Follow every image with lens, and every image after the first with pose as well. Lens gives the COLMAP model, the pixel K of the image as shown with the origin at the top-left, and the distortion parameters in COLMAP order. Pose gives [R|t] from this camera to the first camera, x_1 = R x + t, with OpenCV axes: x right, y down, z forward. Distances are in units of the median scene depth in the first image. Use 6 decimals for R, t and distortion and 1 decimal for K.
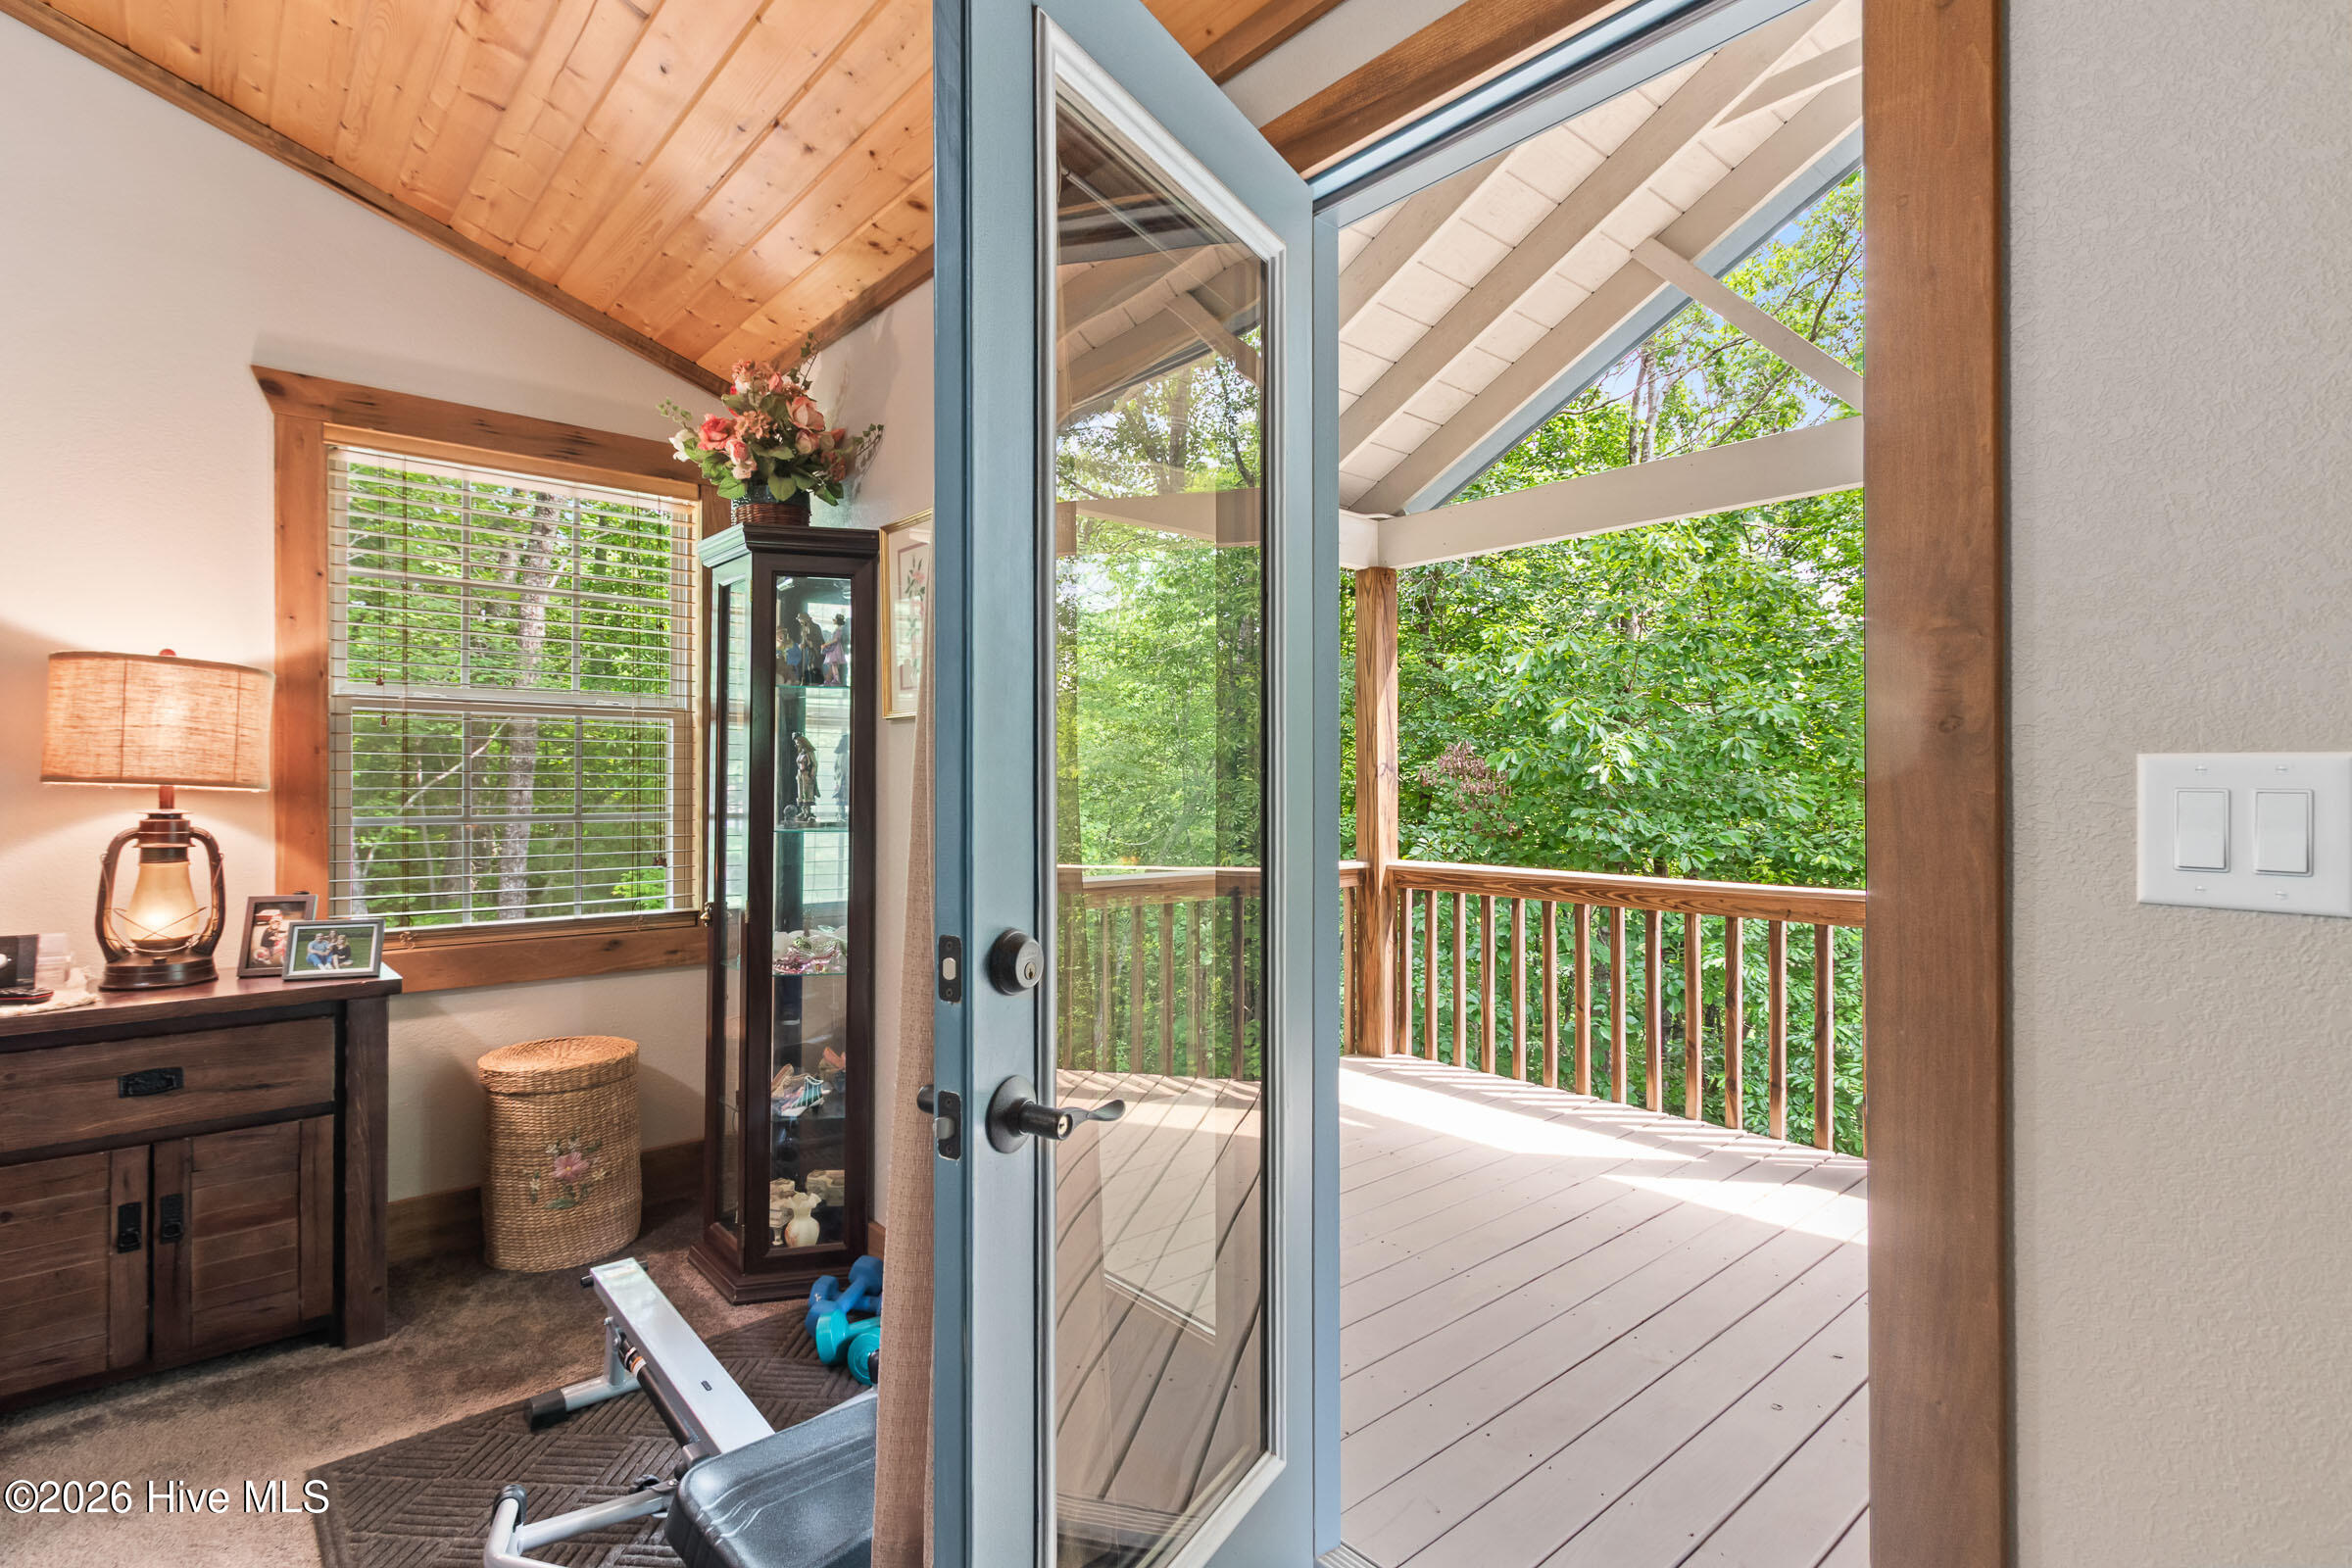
lens RADIAL K [[1148.7, 0, 1139.5], [0, 1148.7, 769.3], [0, 0, 1]] dist [0.003053, -0.000631]
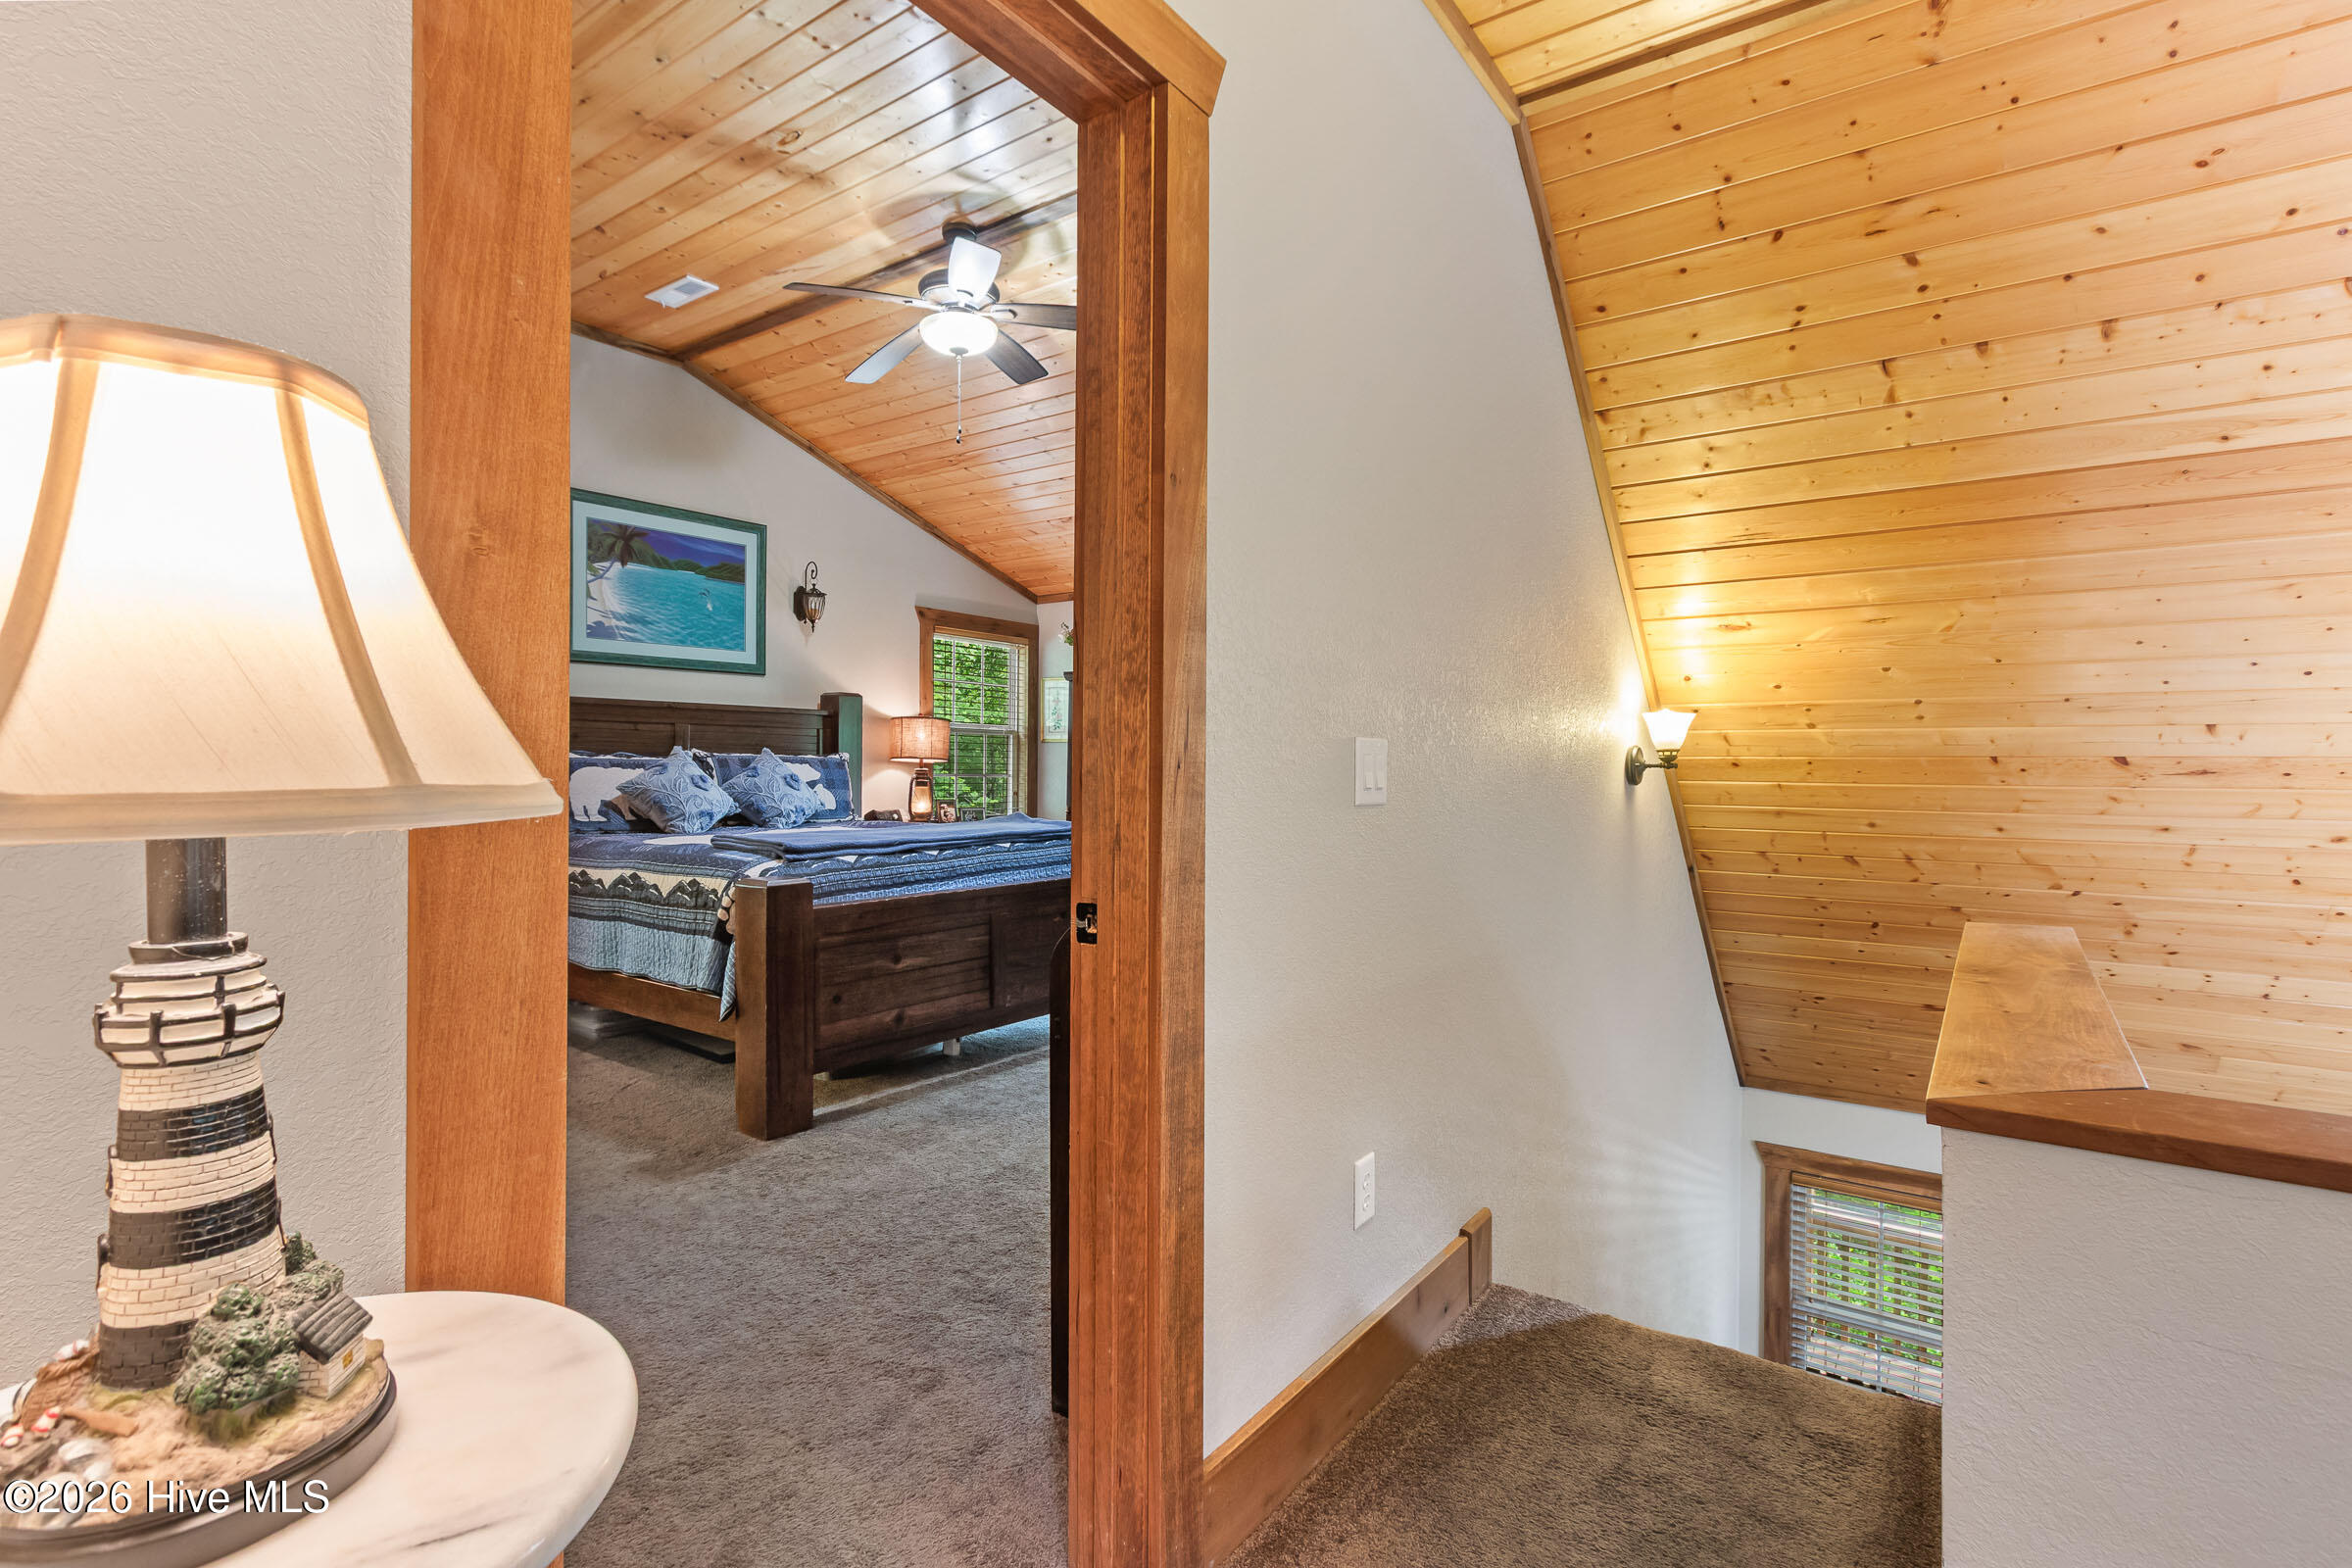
lens RADIAL K [[1124.9, 0, 1135.6], [0, 1124.9, 754.2], [0, 0, 1]] dist [-0.001385, -0.000391]
pose [[0.974783, 0.009511, 0.222952, -0.835684], [-0.011135, 0.999920, 0.006031, -0.025693], [-0.222876, -0.008361, 0.974811, -1.652169]]
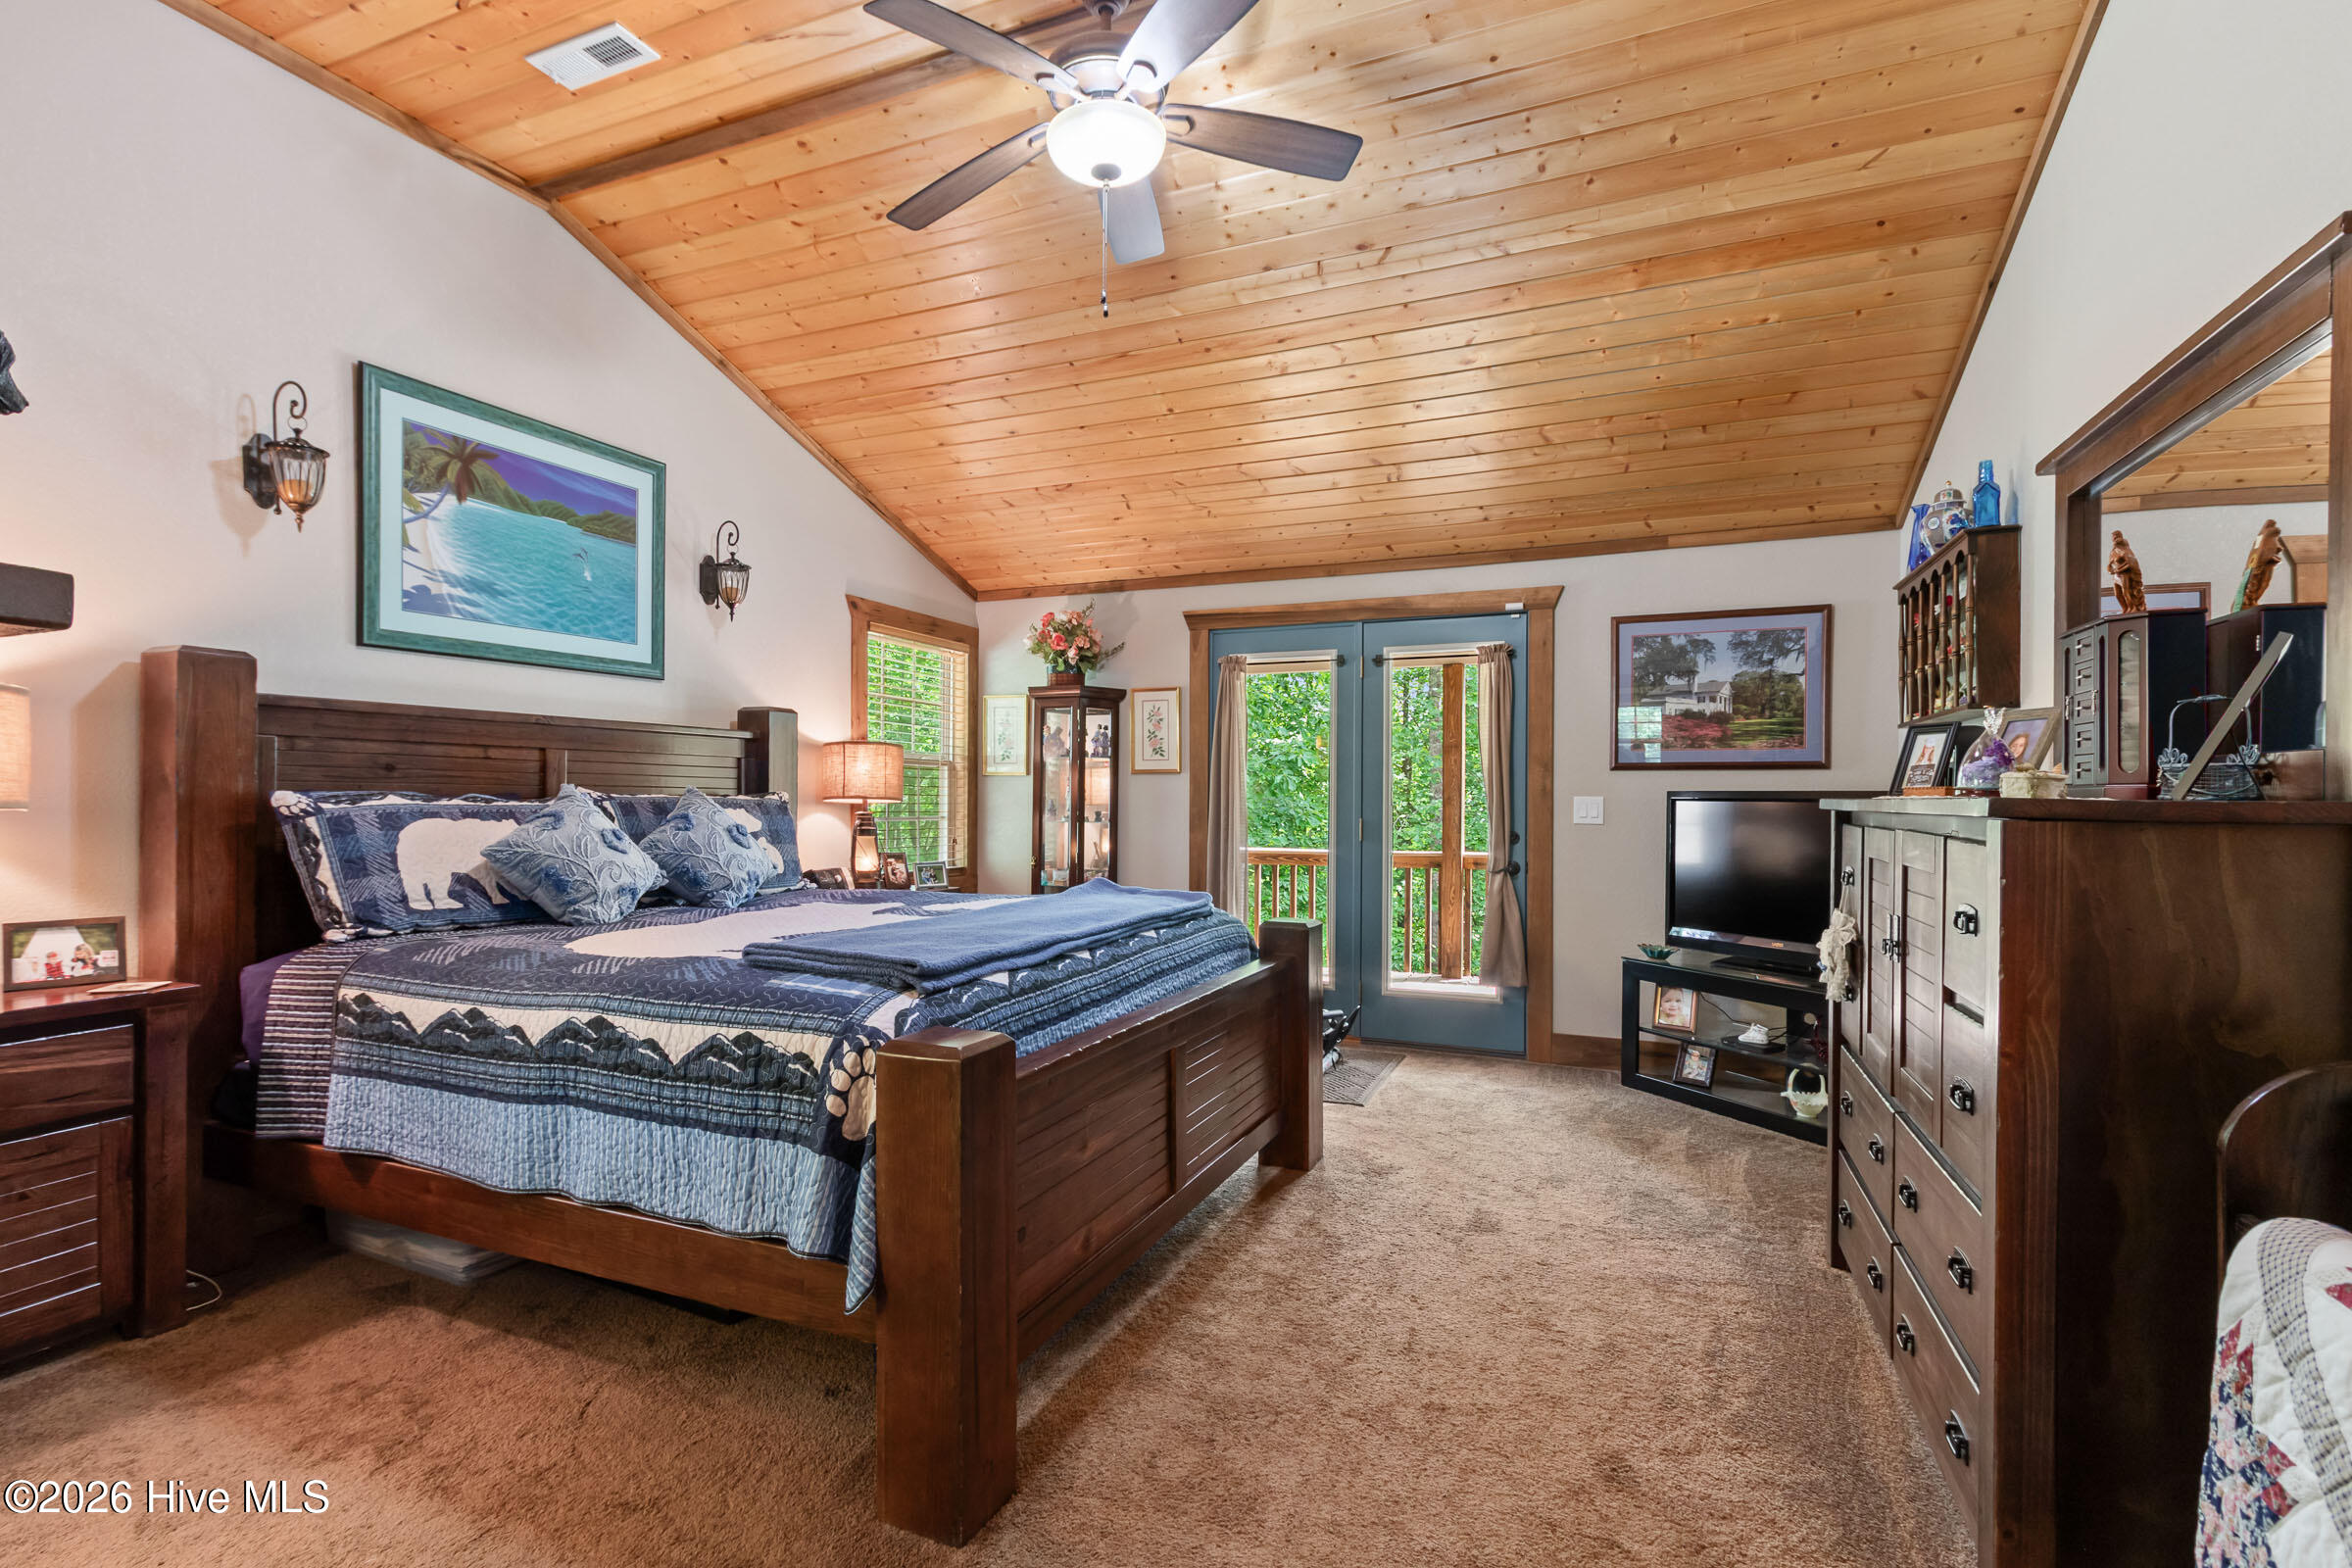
lens RADIAL K [[1127.1, 0, 1131.4], [0, 1127.1, 784.8], [0, 0, 1]] dist [0.005548, 0.000149]
pose [[0.901184, 0.009506, 0.433333, -1.150832], [-0.012464, 0.999914, 0.003986, -0.030622], [-0.433258, -0.008994, 0.901225, -0.981679]]
